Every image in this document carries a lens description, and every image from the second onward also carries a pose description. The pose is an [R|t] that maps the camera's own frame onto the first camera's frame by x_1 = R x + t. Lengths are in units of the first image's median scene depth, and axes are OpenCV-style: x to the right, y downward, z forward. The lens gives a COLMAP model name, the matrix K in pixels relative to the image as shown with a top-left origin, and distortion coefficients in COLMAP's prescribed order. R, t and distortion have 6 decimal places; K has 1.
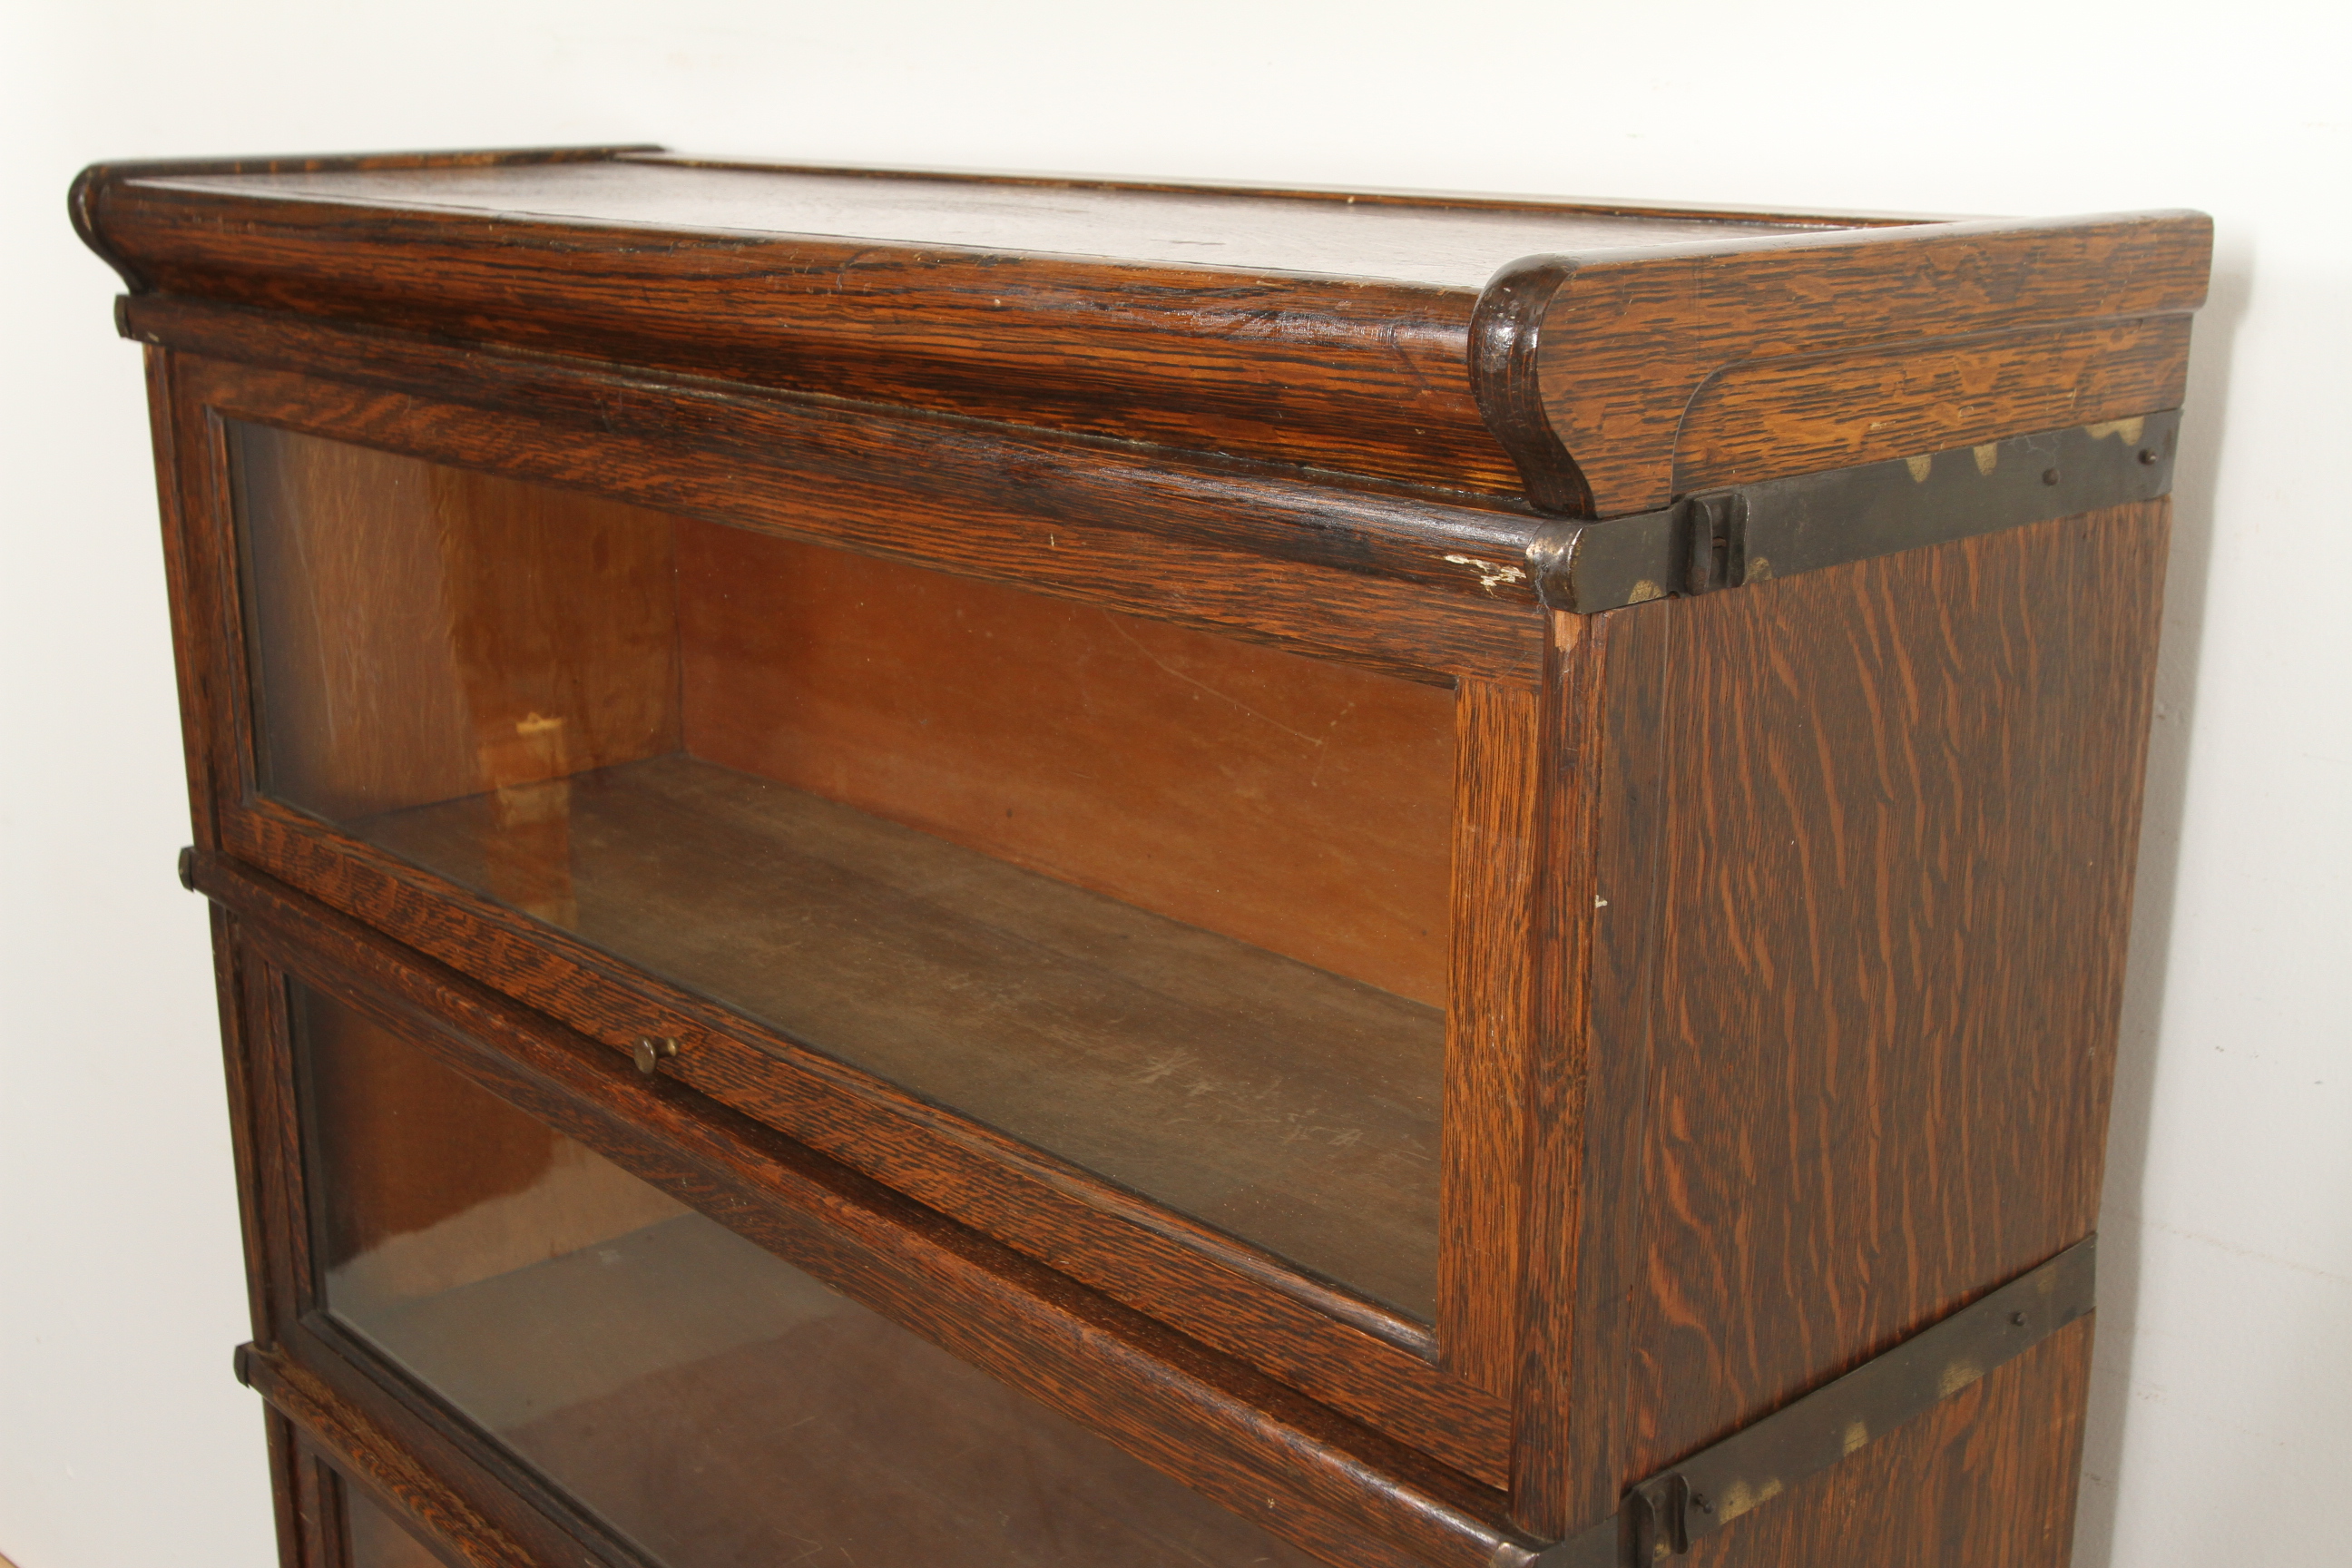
lens RADIAL K [[2735.0, 0, 1154.7], [0, 2735.0, 786.9], [0, 0, 1]] dist [-0.041388, 0.000000]
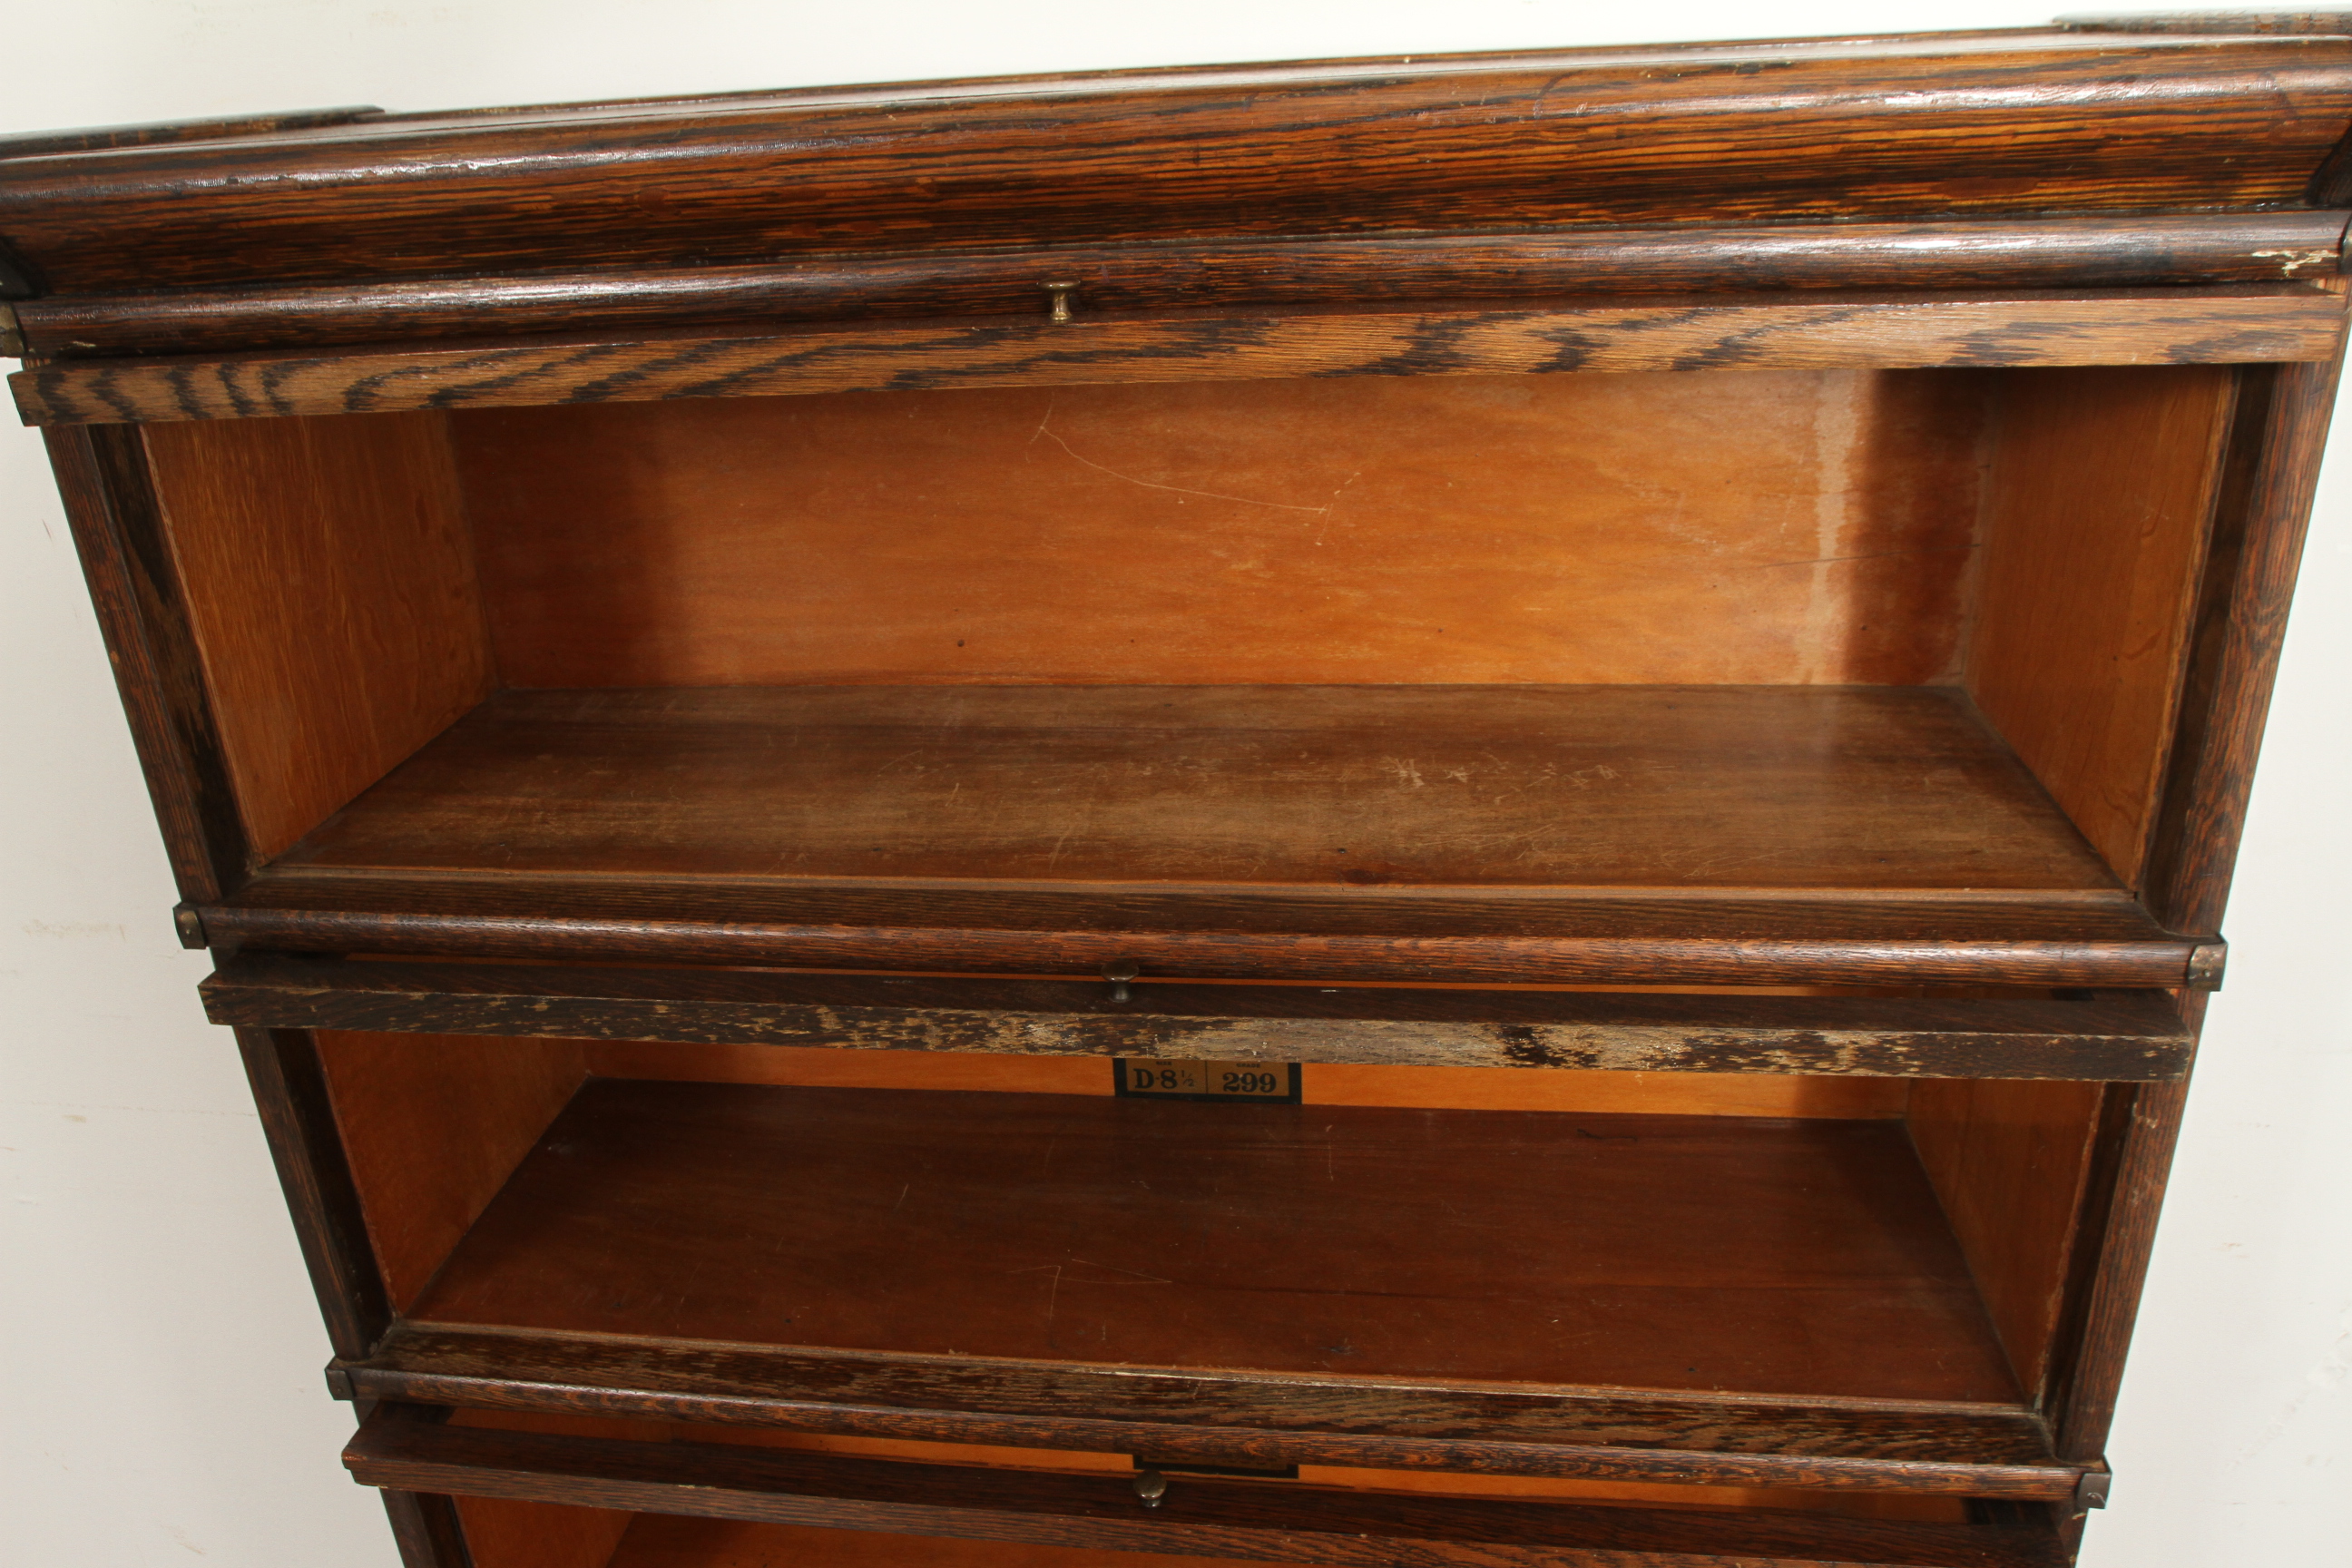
lens RADIAL K [[1757.5, 0, 1163.3], [0, 1757.5, 777.3], [0, 0, 1]] dist [-0.090429, 0.047411]
pose [[0.755245, -0.286084, 0.589713, -0.600486], [0.218376, 0.958141, 0.185143, -0.075163], [-0.617995, -0.011049, 0.786104, 0.460613]]
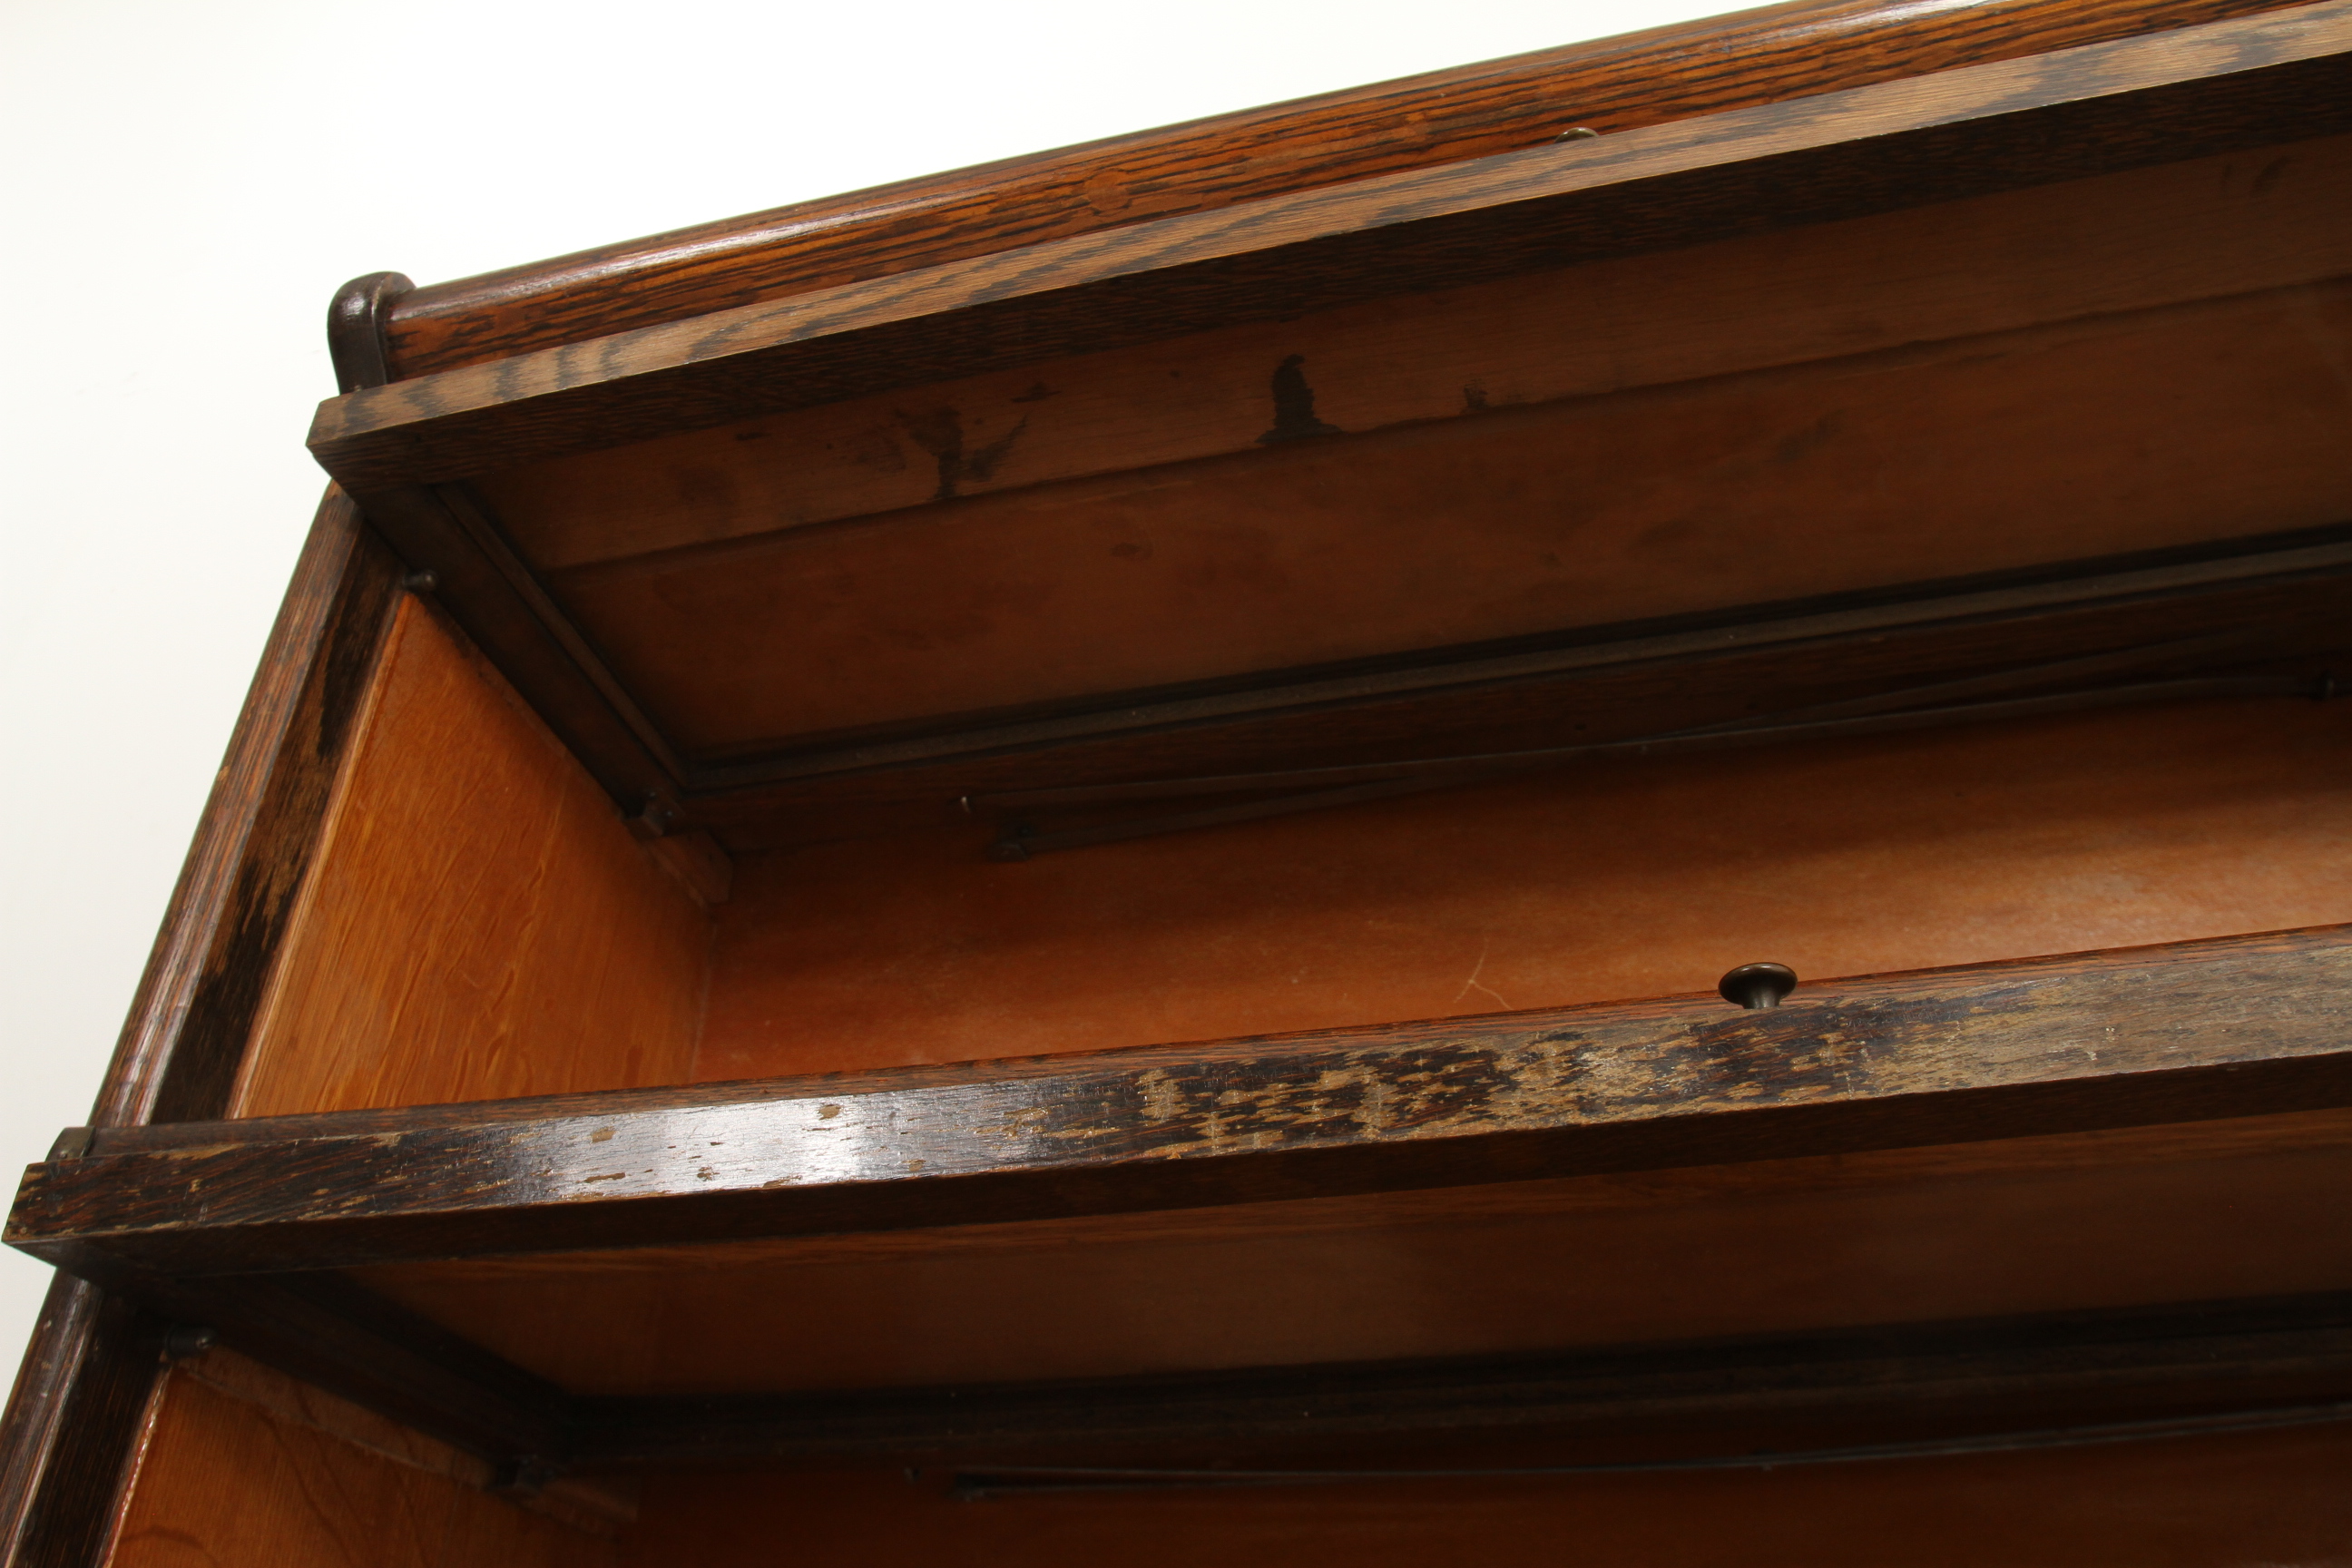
lens RADIAL K [[1757.5, 0, 1168.9], [0, 1757.5, 792.8], [0, 0, 1]] dist [-0.090429, 0.047411]
pose [[0.828927, 0.326116, 0.454455, -0.485219], [0.128679, 0.679490, -0.722313, 0.355286], [-0.544355, 0.657223, 0.521282, 0.899636]]
